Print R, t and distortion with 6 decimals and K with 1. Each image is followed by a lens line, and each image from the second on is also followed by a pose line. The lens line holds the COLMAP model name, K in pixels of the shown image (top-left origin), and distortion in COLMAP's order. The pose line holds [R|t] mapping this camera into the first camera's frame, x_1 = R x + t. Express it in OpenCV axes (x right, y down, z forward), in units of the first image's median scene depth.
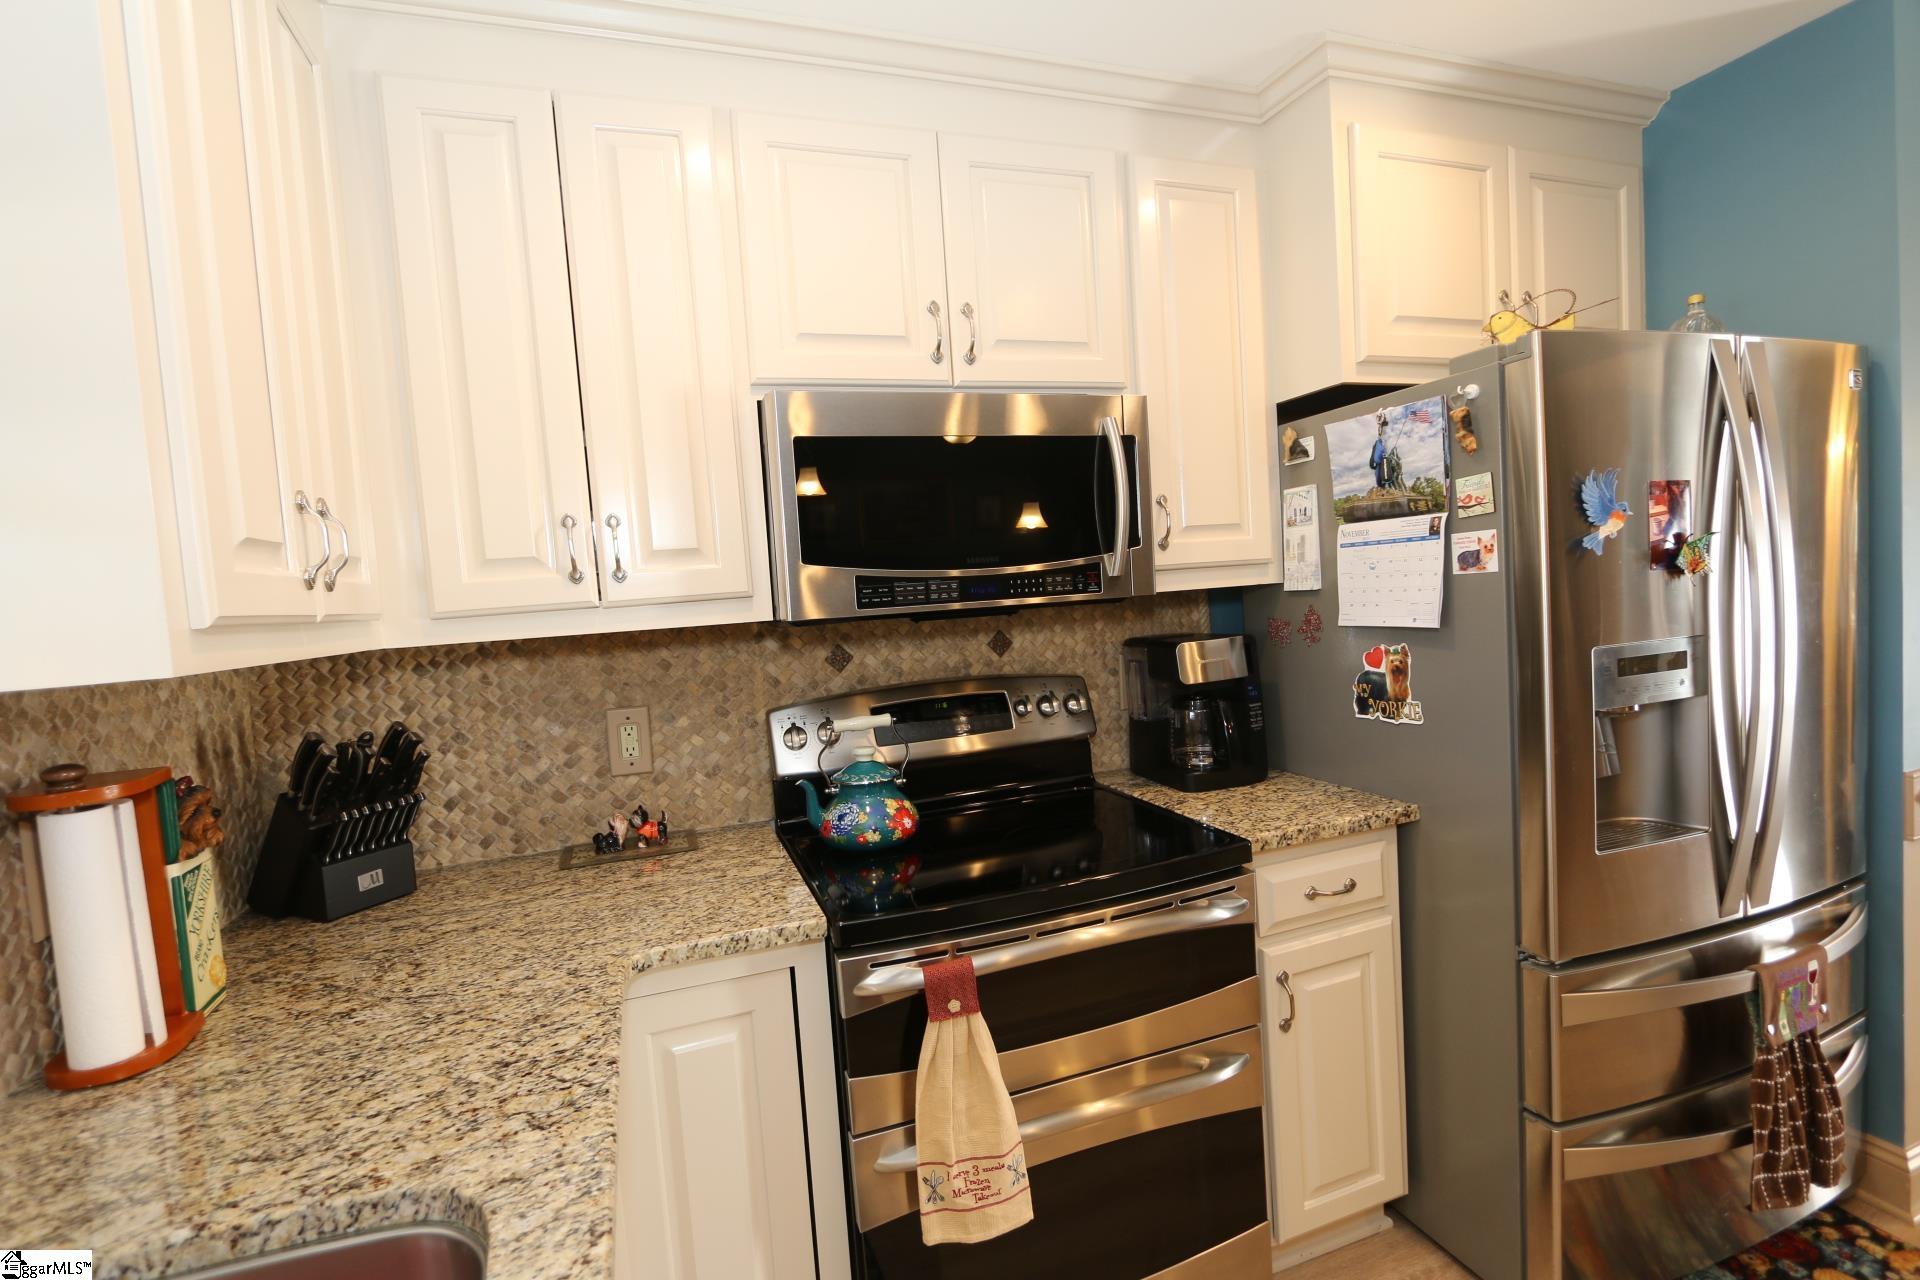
lens RADIAL K [[886.8, 0, 957.2], [0, 886.8, 638.1], [0, 0, 1]] dist [-0.018057, 0.003159]
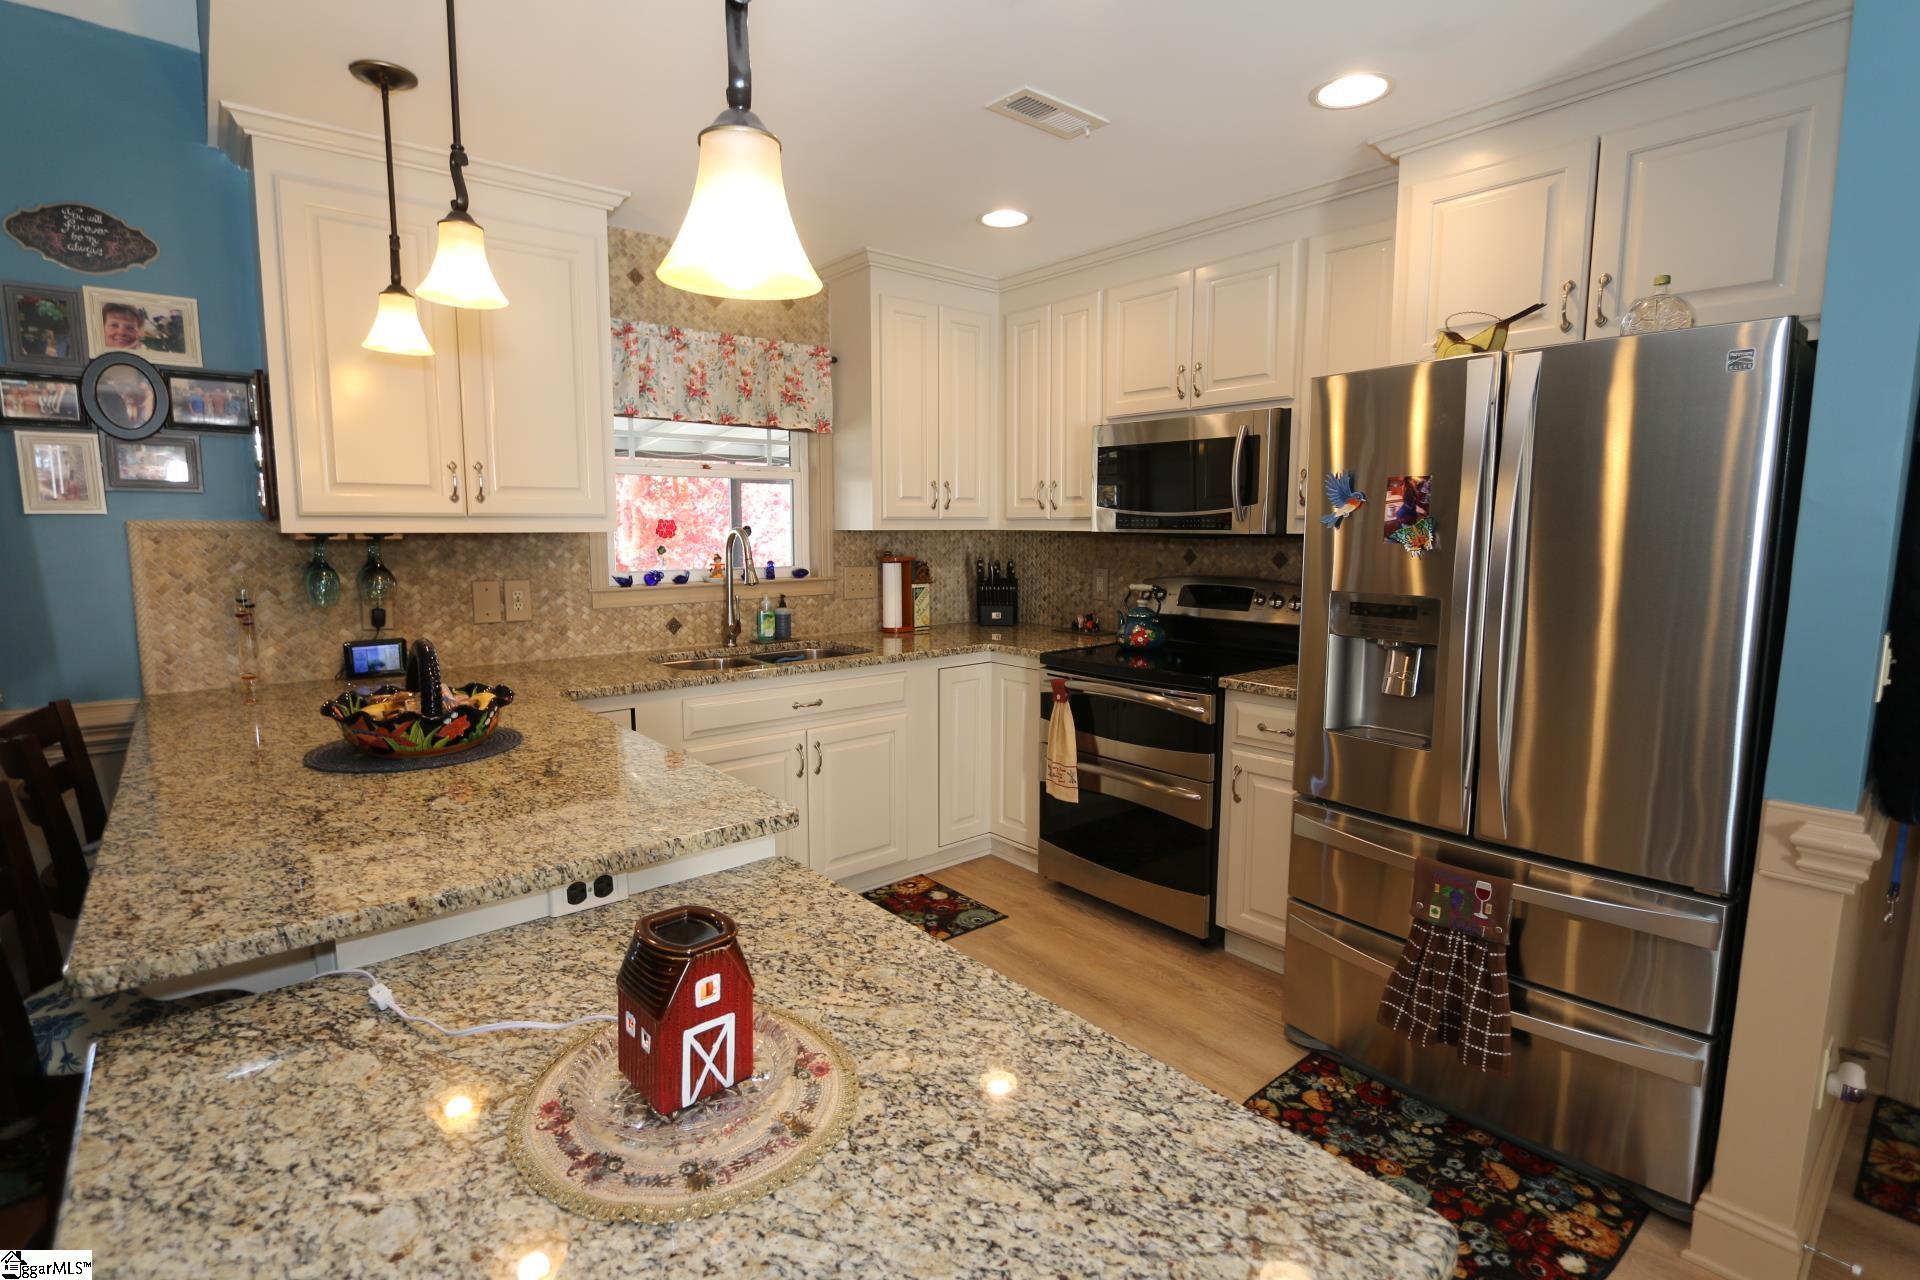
lens RADIAL K [[886.8, 0, 954.3], [0, 886.8, 636.2], [0, 0, 1]] dist [-0.018057, 0.003159]
pose [[0.361193, 0.184738, -0.914009, 1.735821], [-0.076869, 0.982742, 0.168254, -0.107461], [0.929318, 0.009487, 0.369160, -0.125079]]
